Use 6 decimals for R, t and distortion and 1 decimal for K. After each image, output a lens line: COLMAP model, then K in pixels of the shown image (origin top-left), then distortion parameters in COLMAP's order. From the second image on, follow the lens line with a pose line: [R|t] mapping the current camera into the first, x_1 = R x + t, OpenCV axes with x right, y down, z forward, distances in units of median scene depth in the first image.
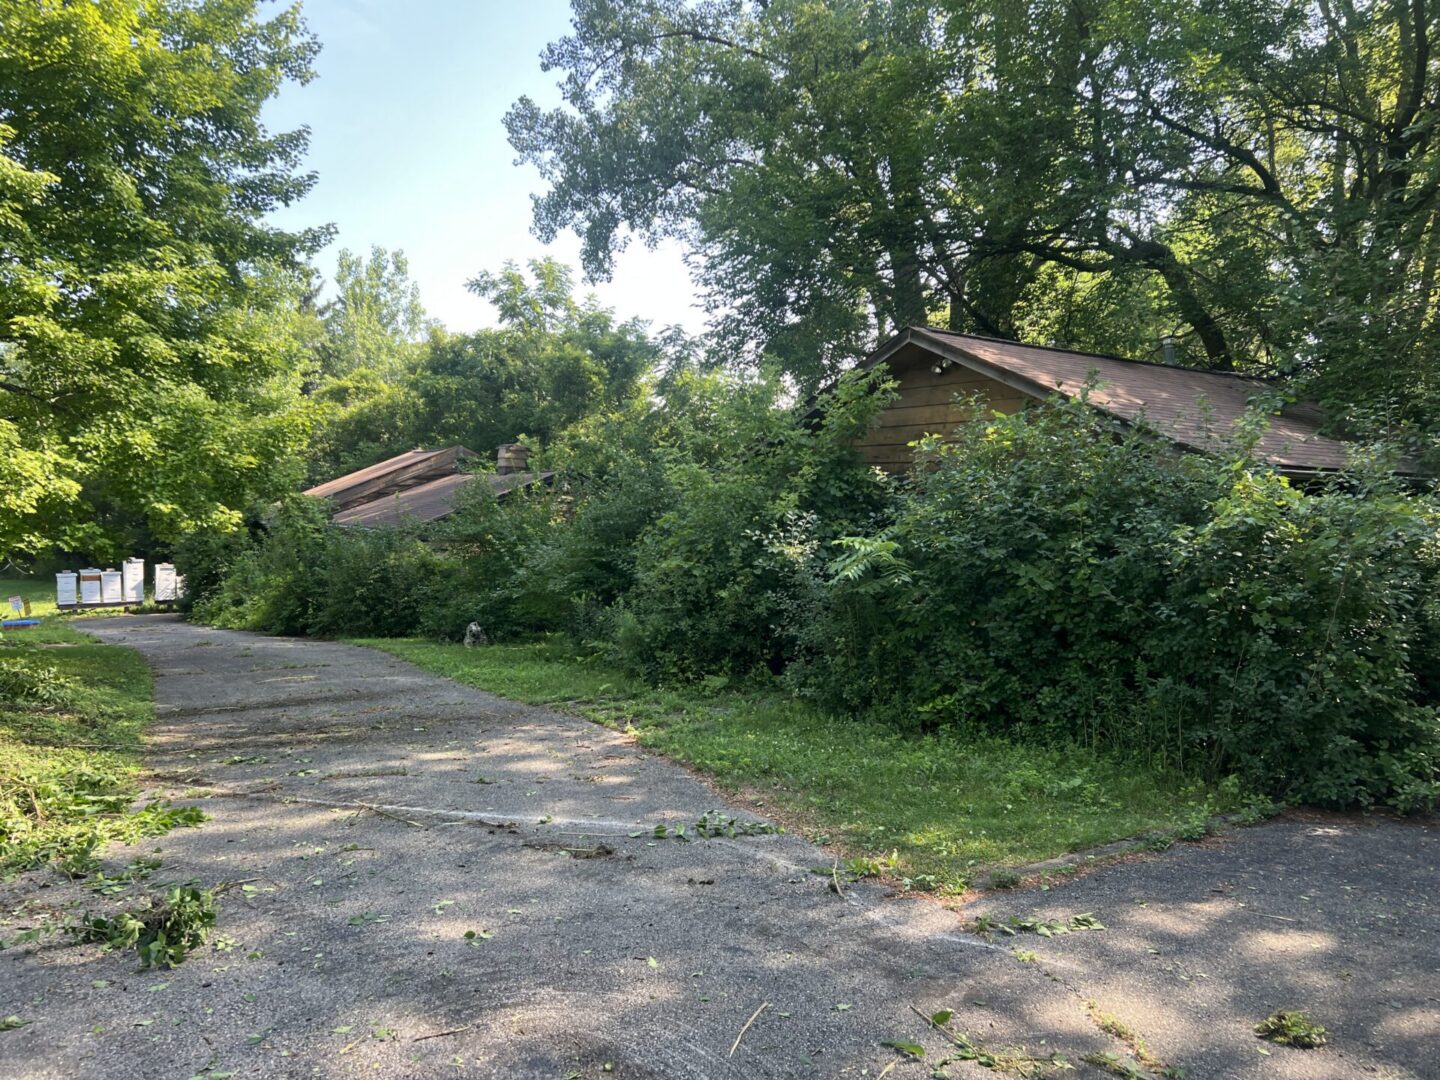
lens RADIAL K [[956.3, 0, 716.6], [0, 956.3, 560.9], [0, 0, 1]] dist [-0.005026, -0.006623]
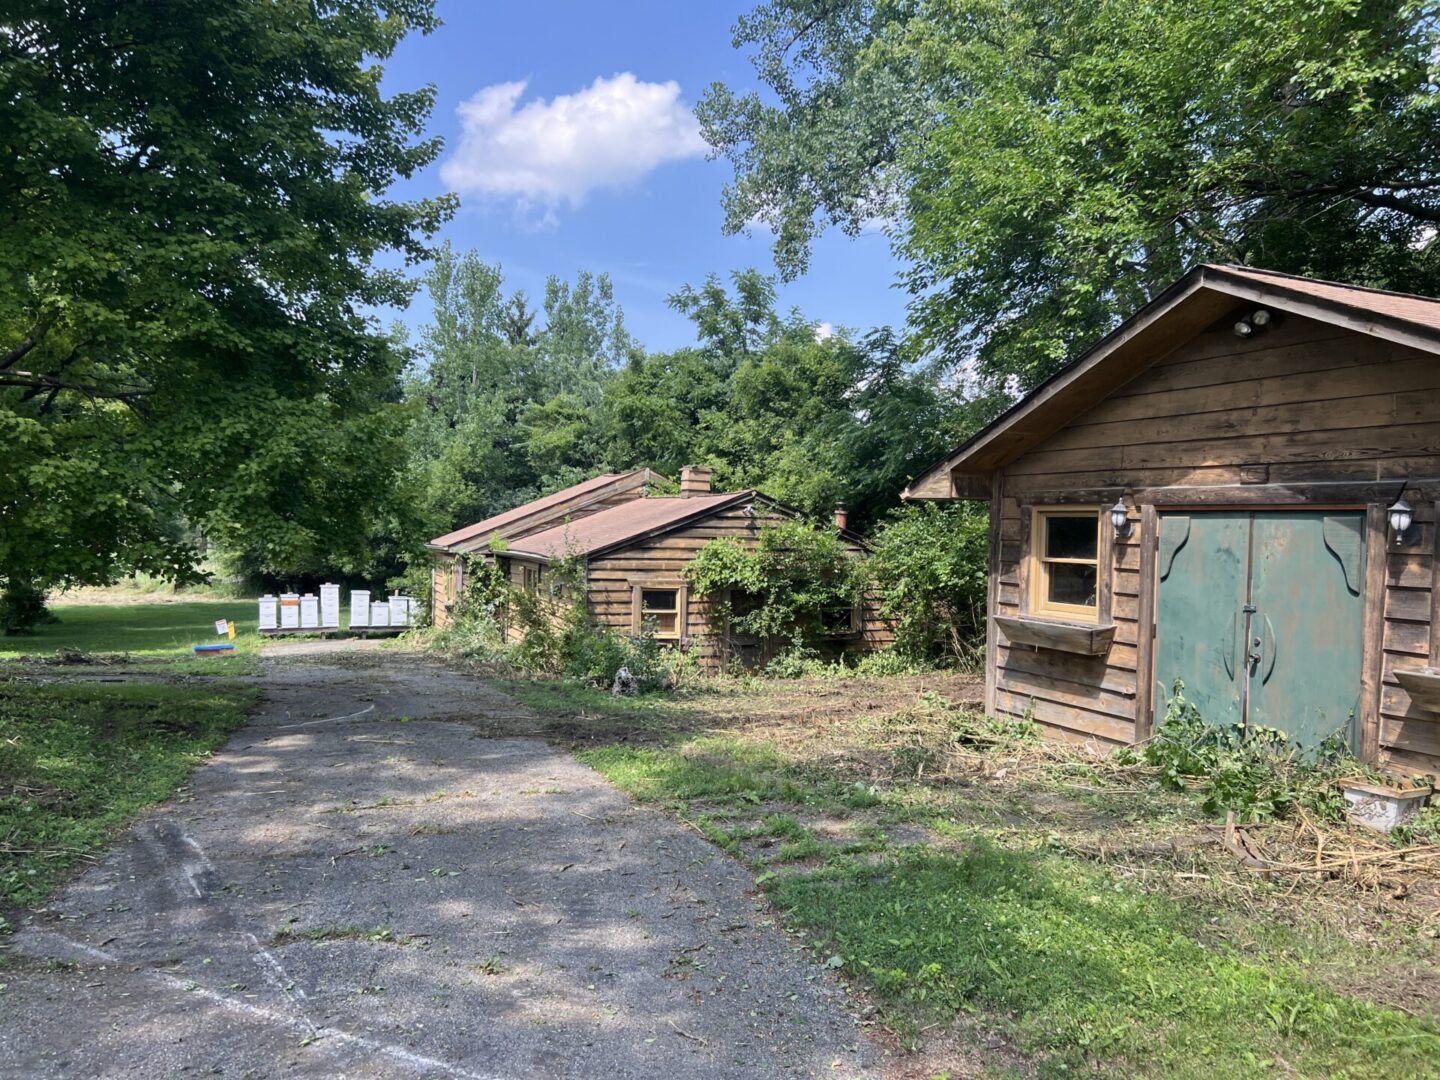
lens RADIAL K [[956.3, 0, 716.6], [0, 956.3, 560.9], [0, 0, 1]] dist [-0.005026, -0.006623]
pose [[0.973830, 0.013856, -0.226853, 0.011194], [-0.021479, 0.999283, -0.031171, -0.003520], [0.226259, 0.035228, 0.973430, 0.130476]]
